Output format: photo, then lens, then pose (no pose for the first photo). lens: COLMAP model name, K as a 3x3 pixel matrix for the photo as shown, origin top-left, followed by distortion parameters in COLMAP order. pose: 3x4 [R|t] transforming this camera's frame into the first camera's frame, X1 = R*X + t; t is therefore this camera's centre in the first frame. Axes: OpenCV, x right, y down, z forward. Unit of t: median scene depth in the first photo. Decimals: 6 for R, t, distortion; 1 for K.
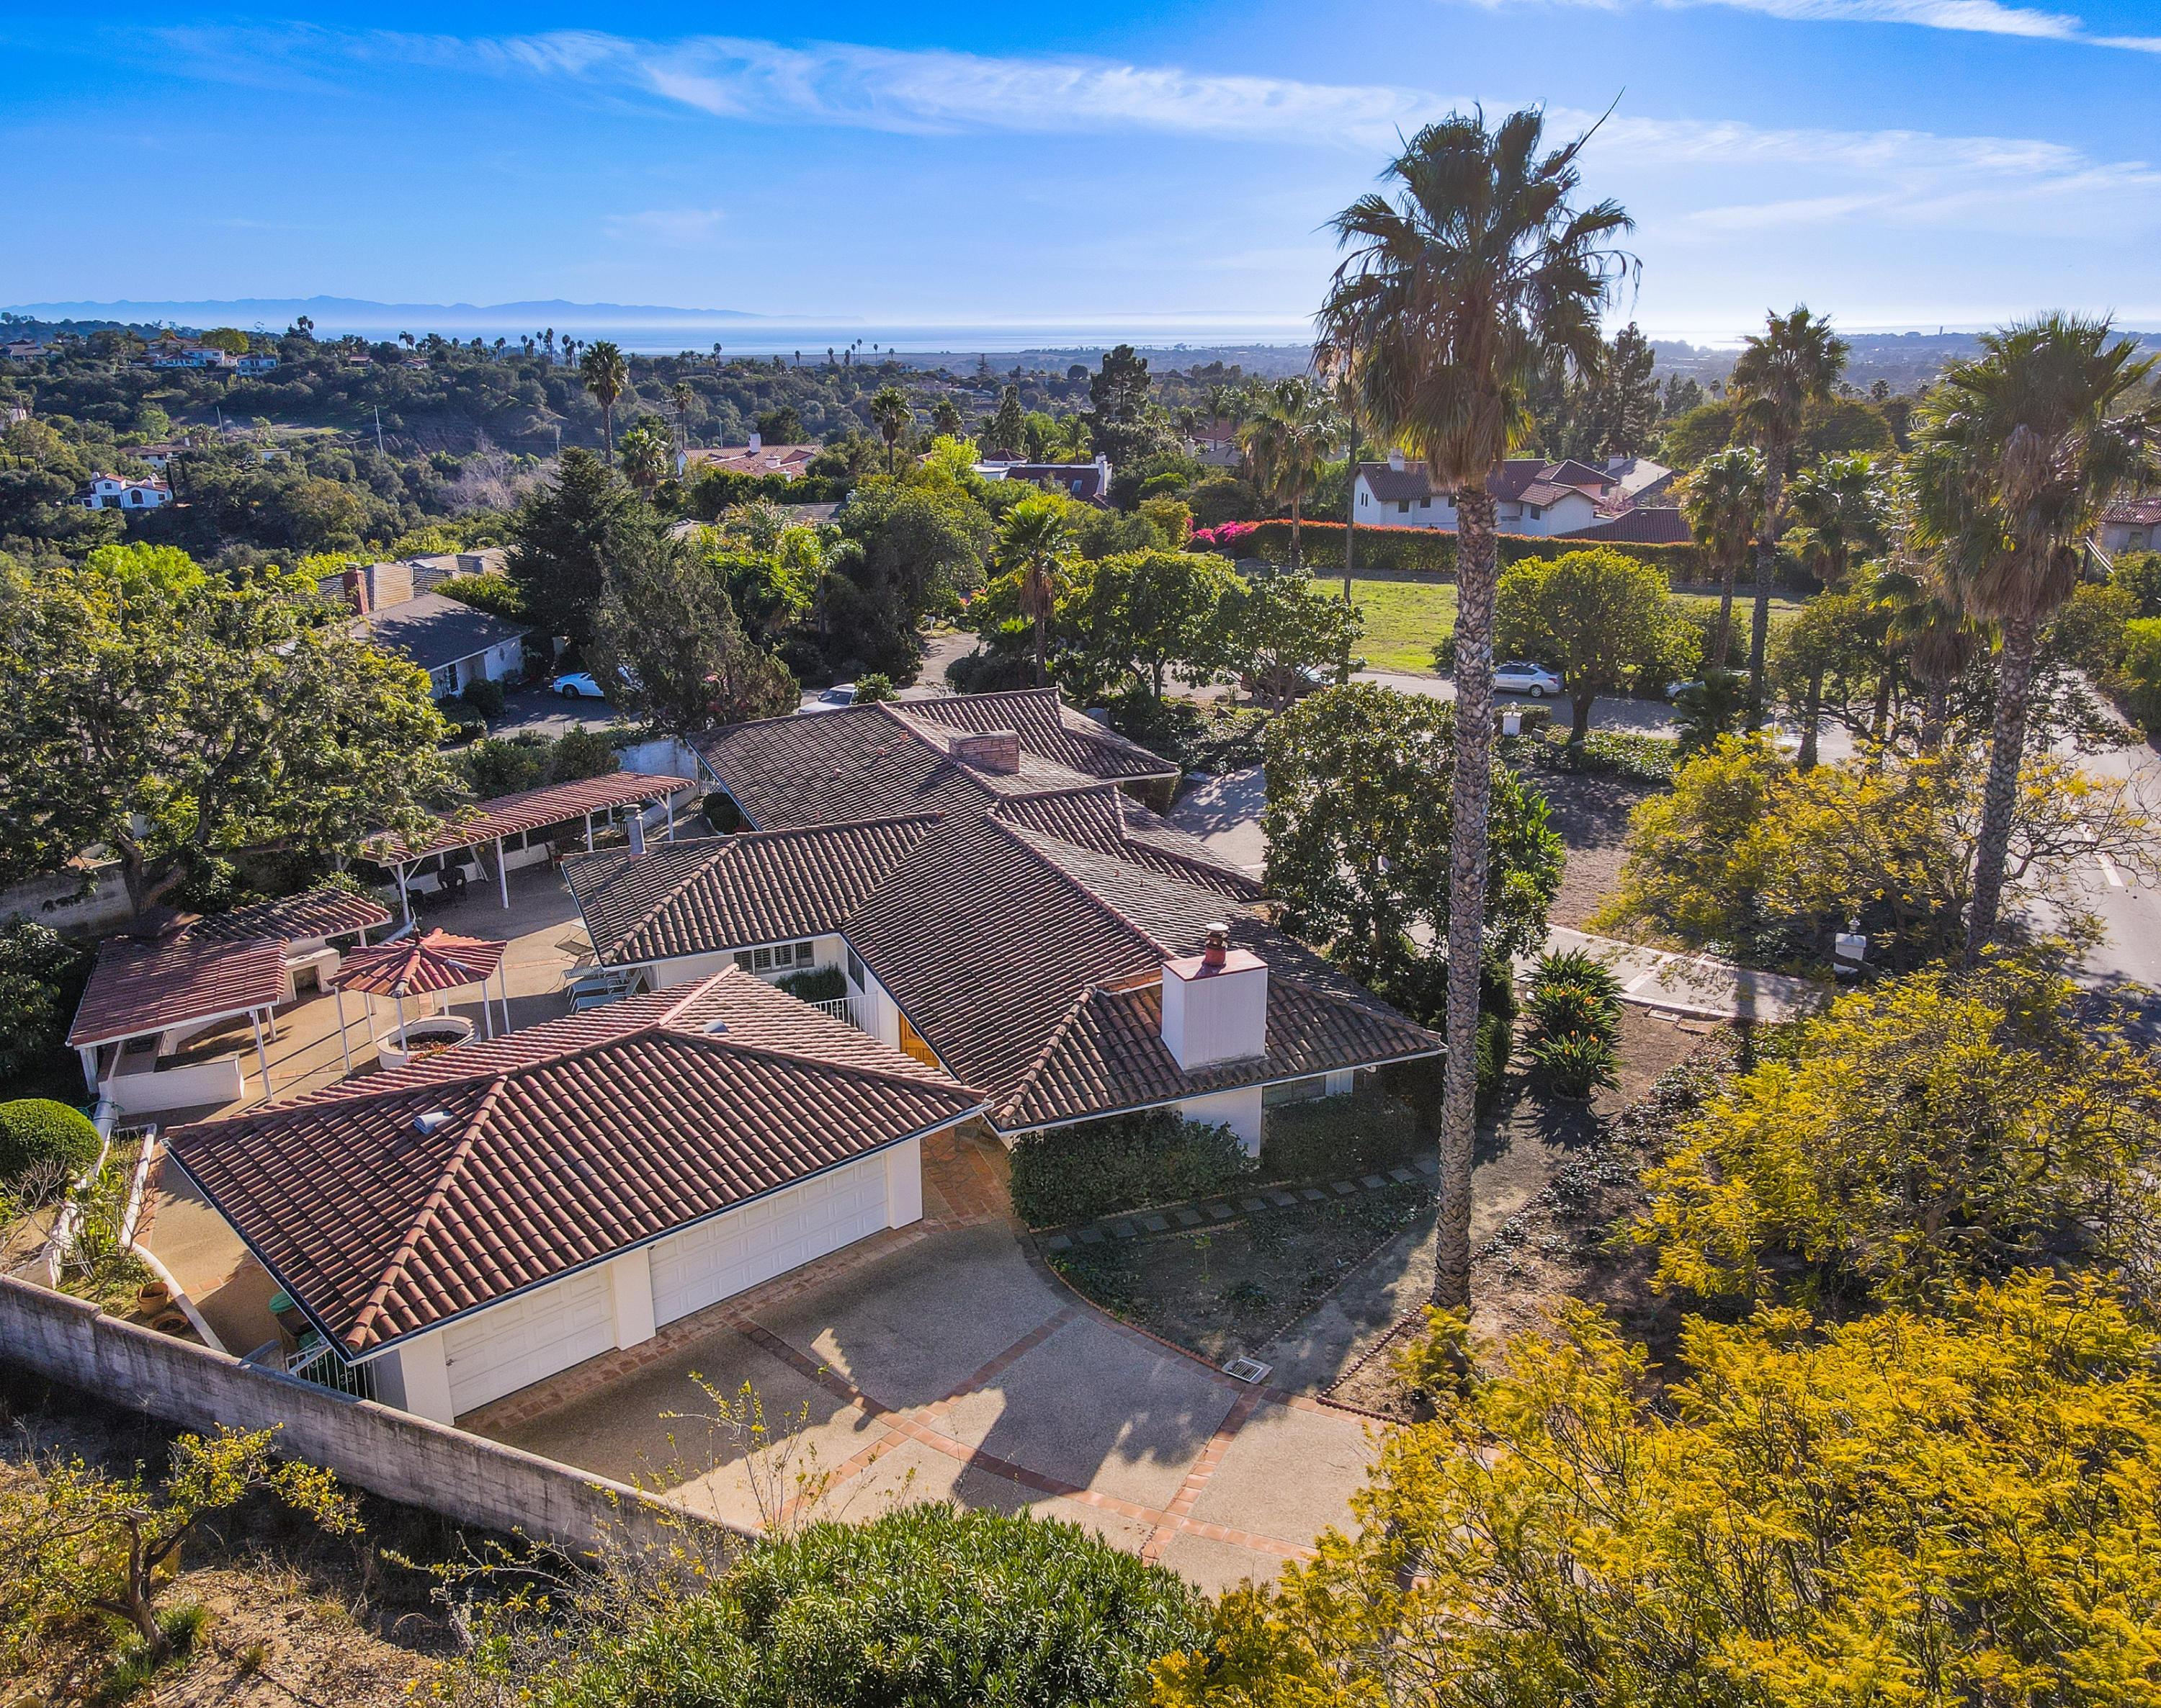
lens RADIAL K [[2274.4, 0, 1080.5], [0, 2274.4, 854.0], [0, 0, 1]] dist [0.012531, 0.013432]
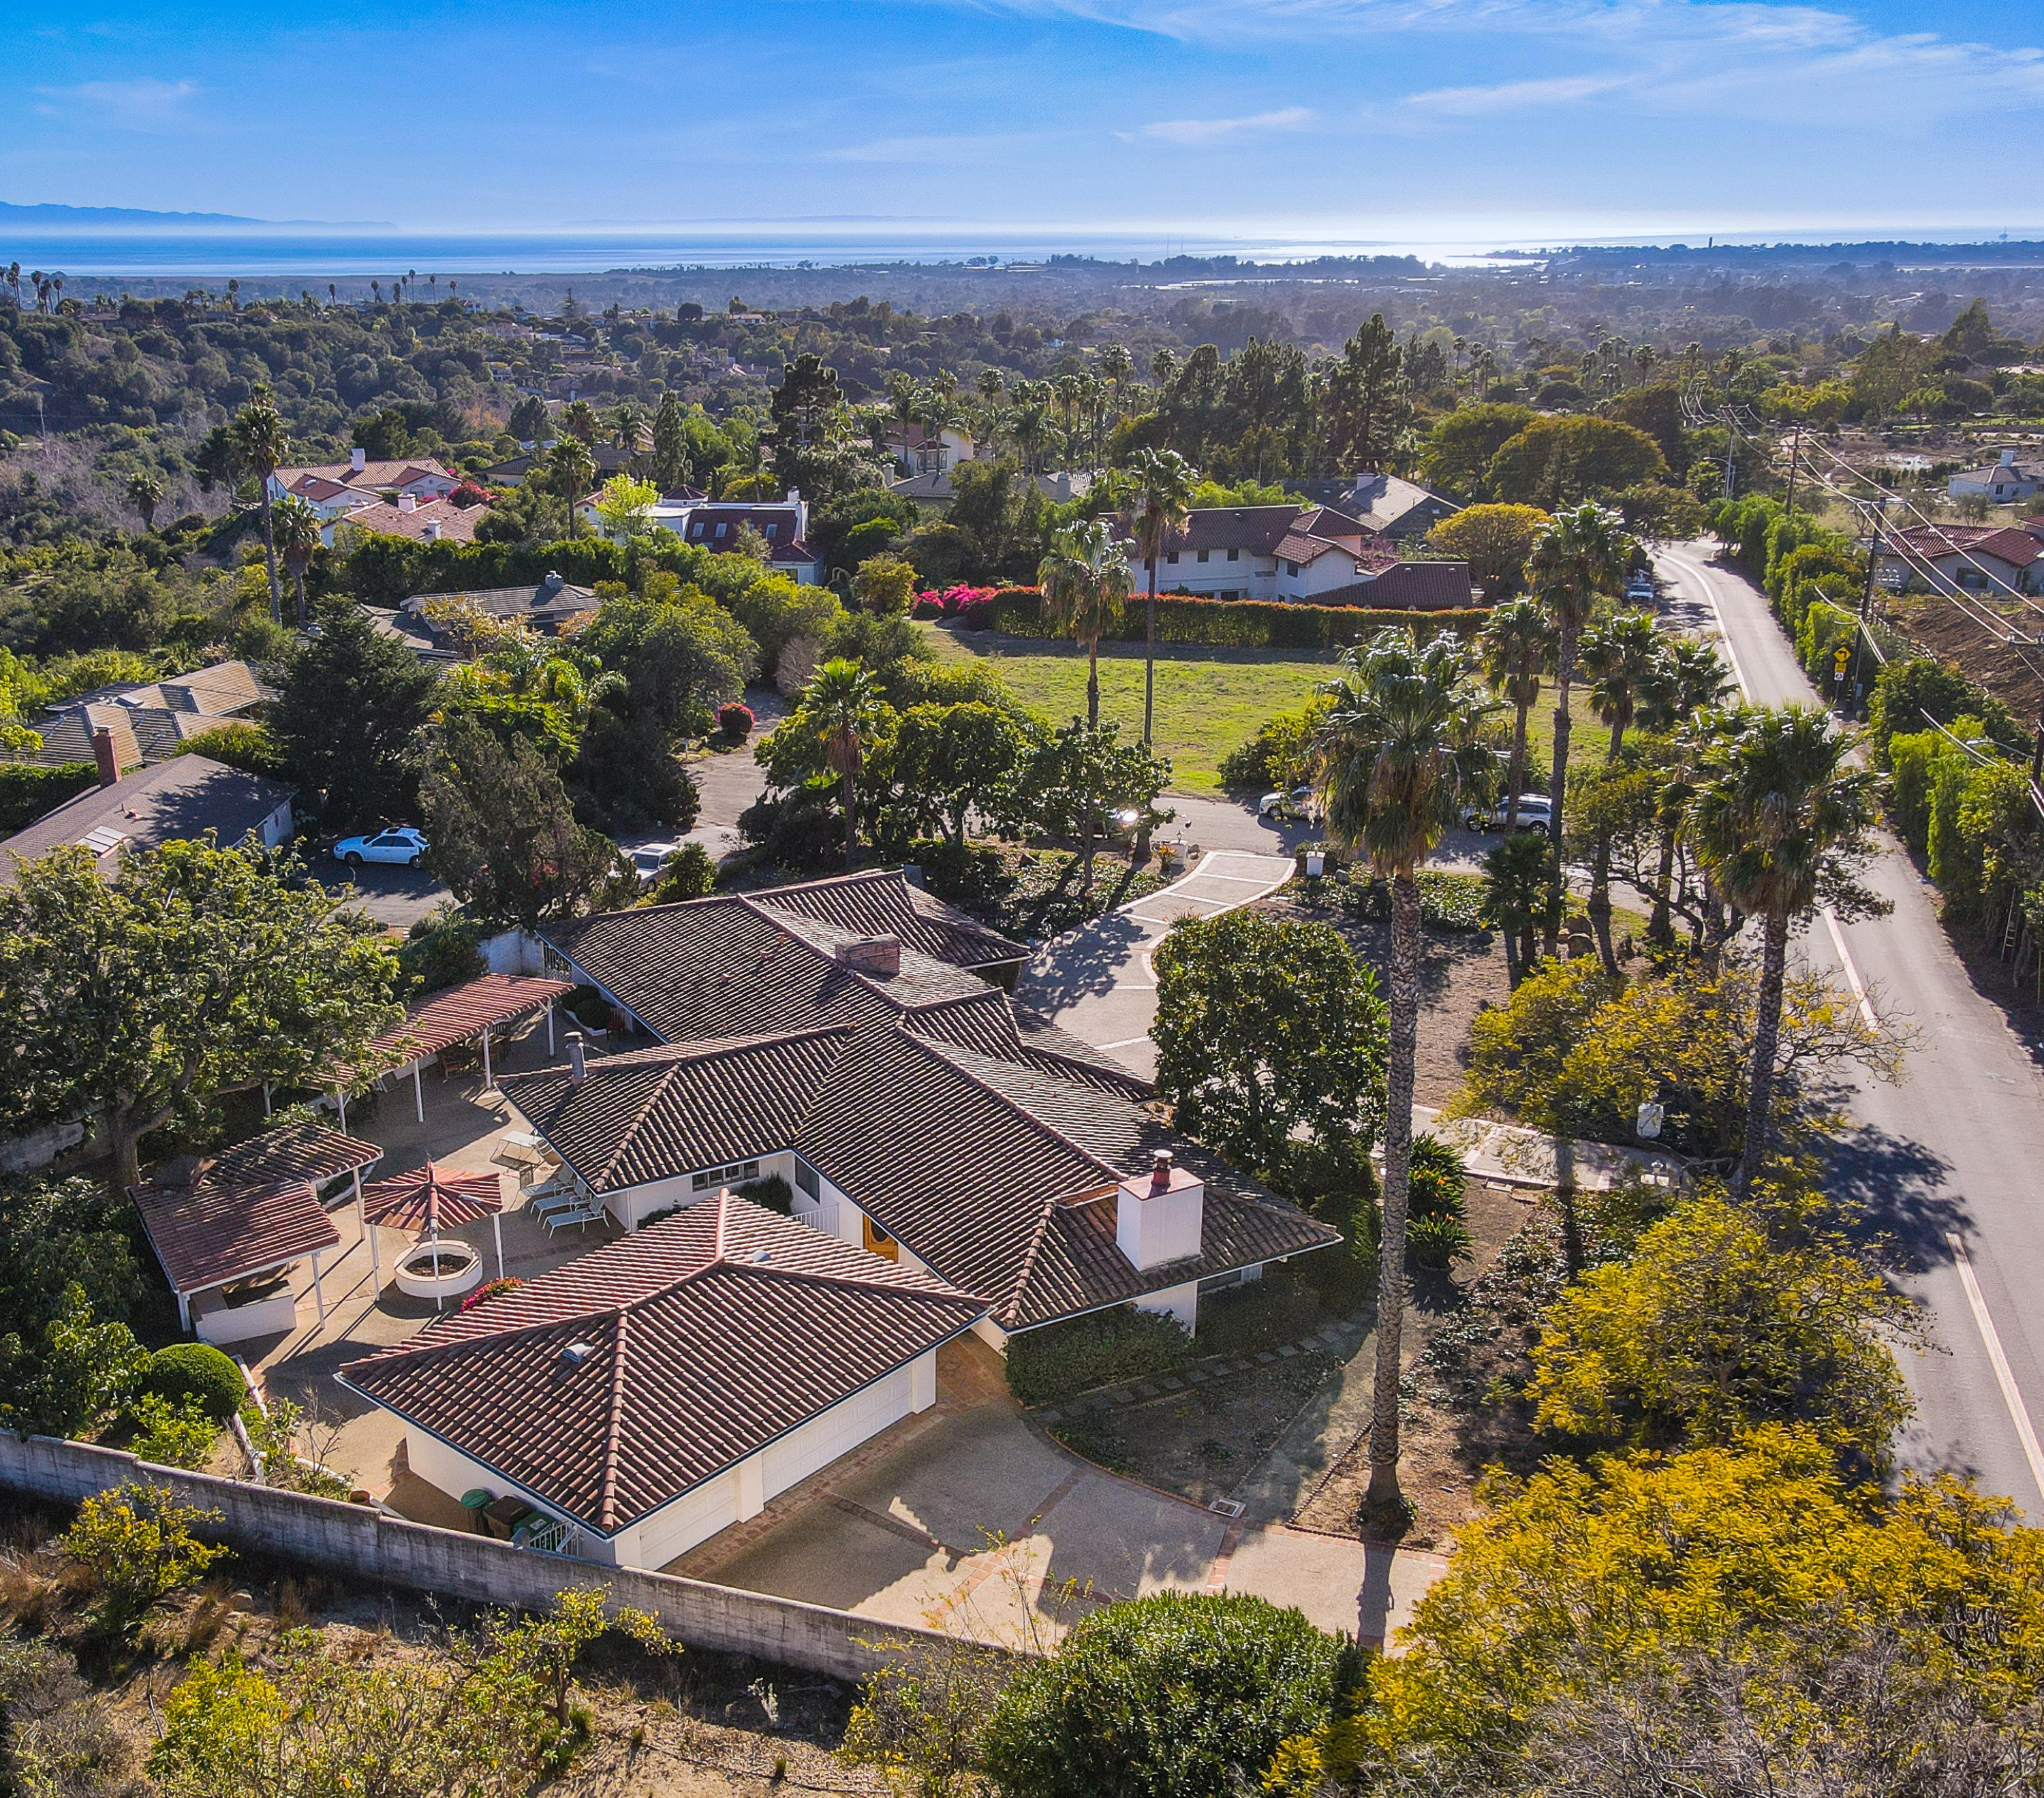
lens RADIAL K [[3313.0, 0, 1022.0], [0, 3313.0, 899.0], [0, 0, 1]] dist [-0.002794, -0.029675]
pose [[0.988015, -0.034425, 0.150471, -0.242733], [0.029346, 0.998926, 0.035844, -0.149013], [-0.151543, -0.030998, 0.987964, -0.652529]]
